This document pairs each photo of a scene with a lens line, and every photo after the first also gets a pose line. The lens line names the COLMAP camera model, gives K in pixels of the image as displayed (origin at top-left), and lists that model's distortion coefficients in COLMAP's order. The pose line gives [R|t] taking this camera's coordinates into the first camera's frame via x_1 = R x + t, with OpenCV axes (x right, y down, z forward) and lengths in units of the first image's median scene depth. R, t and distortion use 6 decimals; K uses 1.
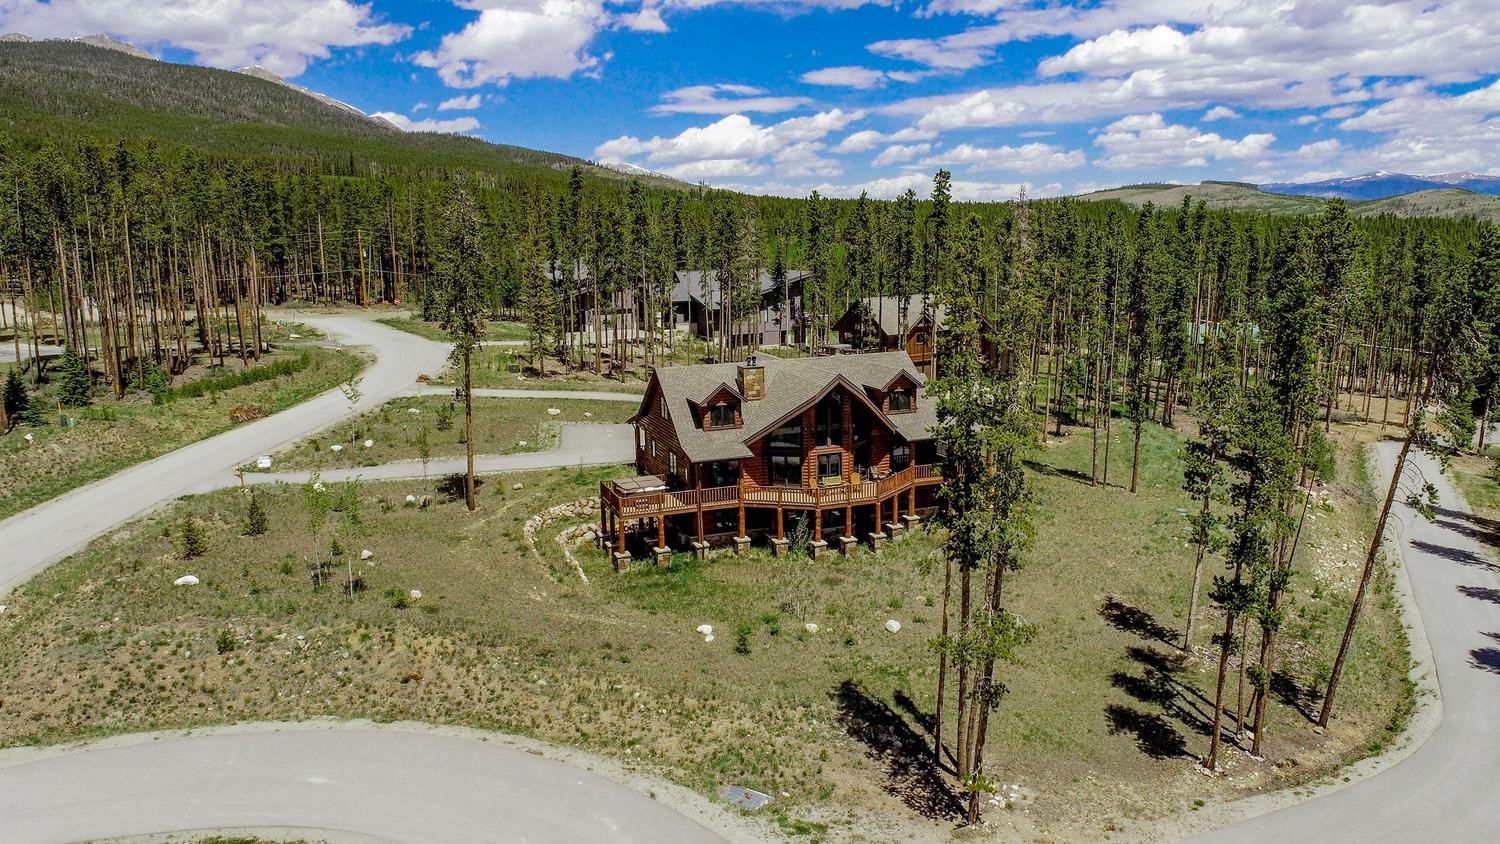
lens RADIAL K [[1009.2, 0, 750.0], [0, 1009.2, 422.0], [0, 0, 1]] dist [0.002817, -0.000004]
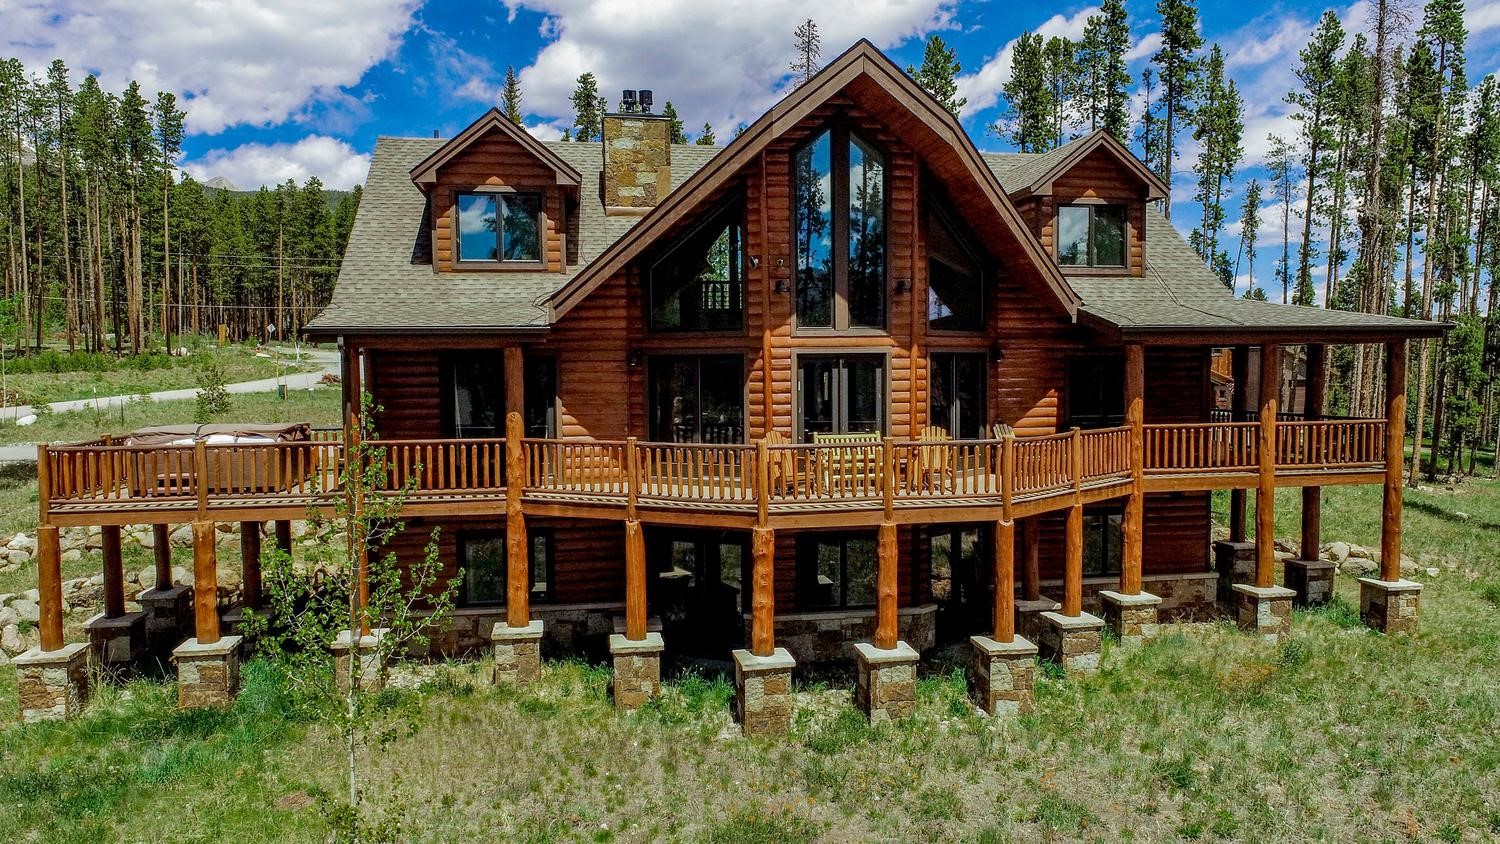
lens RADIAL K [[1009.2, 0, 750.0], [0, 1009.2, 422.0], [0, 0, 1]] dist [0.002817, -0.000004]
pose [[0.982661, 0.022907, -0.183991, 0.108377], [-0.043620, 0.993048, -0.109326, 0.085430], [0.180208, 0.115456, 0.976829, 0.718761]]
